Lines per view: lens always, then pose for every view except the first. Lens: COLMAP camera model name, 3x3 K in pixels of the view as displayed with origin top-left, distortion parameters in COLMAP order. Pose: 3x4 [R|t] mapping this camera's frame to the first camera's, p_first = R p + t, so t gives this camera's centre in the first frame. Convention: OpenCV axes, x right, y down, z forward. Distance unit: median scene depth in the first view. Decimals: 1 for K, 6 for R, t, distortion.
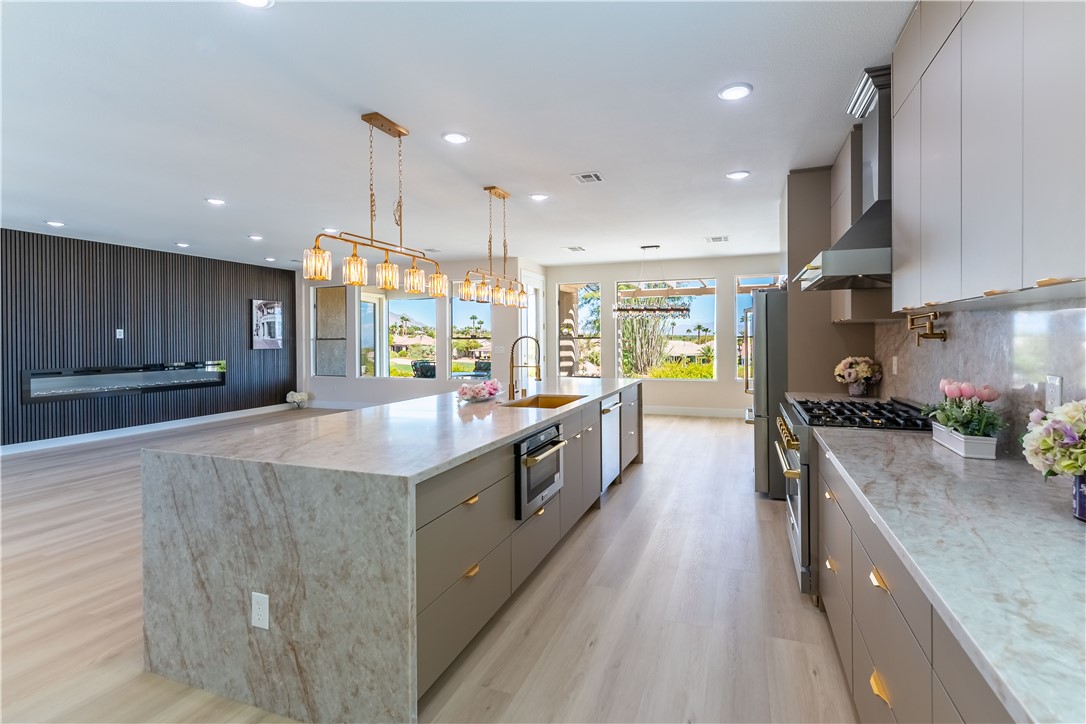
lens RADIAL K [[483.9, 0, 546.9], [0, 483.9, 338.3], [0, 0, 1]] dist [0.080666, -0.000034]
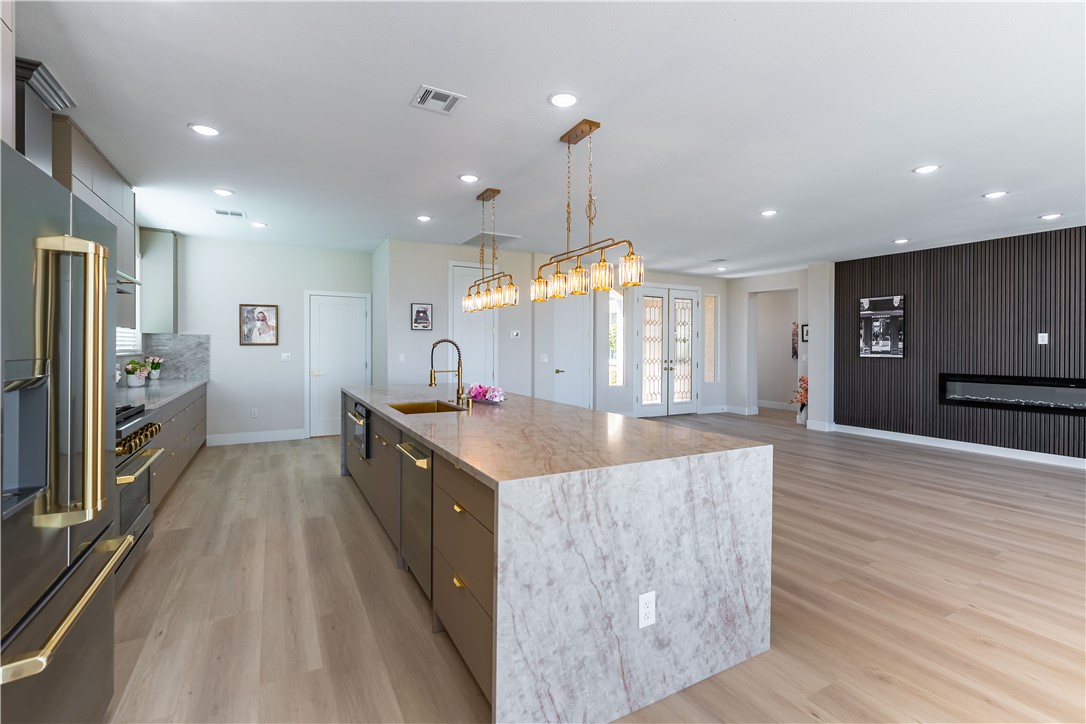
lens RADIAL K [[484.5, 0, 543.6], [0, 484.5, 352.5], [0, 0, 1]] dist [0.000308, -0.000264]
pose [[-0.626454, 0.005810, -0.779437, 0.227063], [-0.004016, 0.999935, 0.010681, 0.006613], [0.779448, 0.009822, -0.626390, 0.685251]]
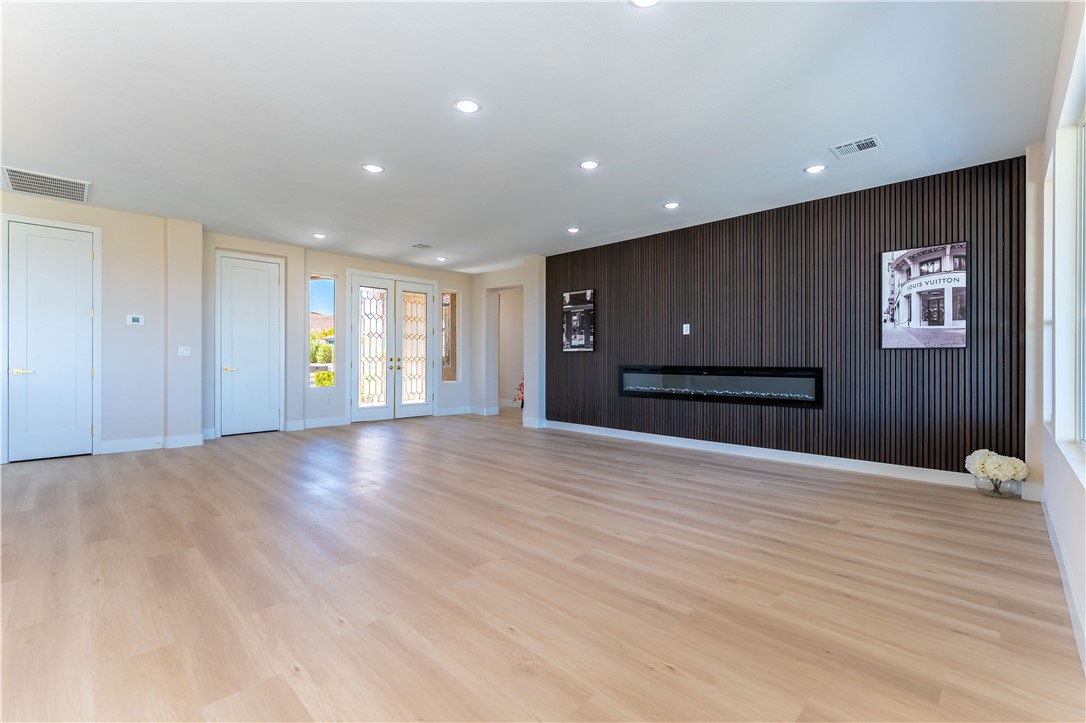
lens RADIAL K [[467.6, 0, 543.0], [0, 467.6, 361.5], [0, 0, 1]] dist [0.000003, -0.000171]
pose [[-0.377154, 0.003194, -0.926145, -0.007020], [-0.002589, 0.999987, 0.004503, 0.034048], [0.926147, 0.004096, -0.377141, 0.855043]]
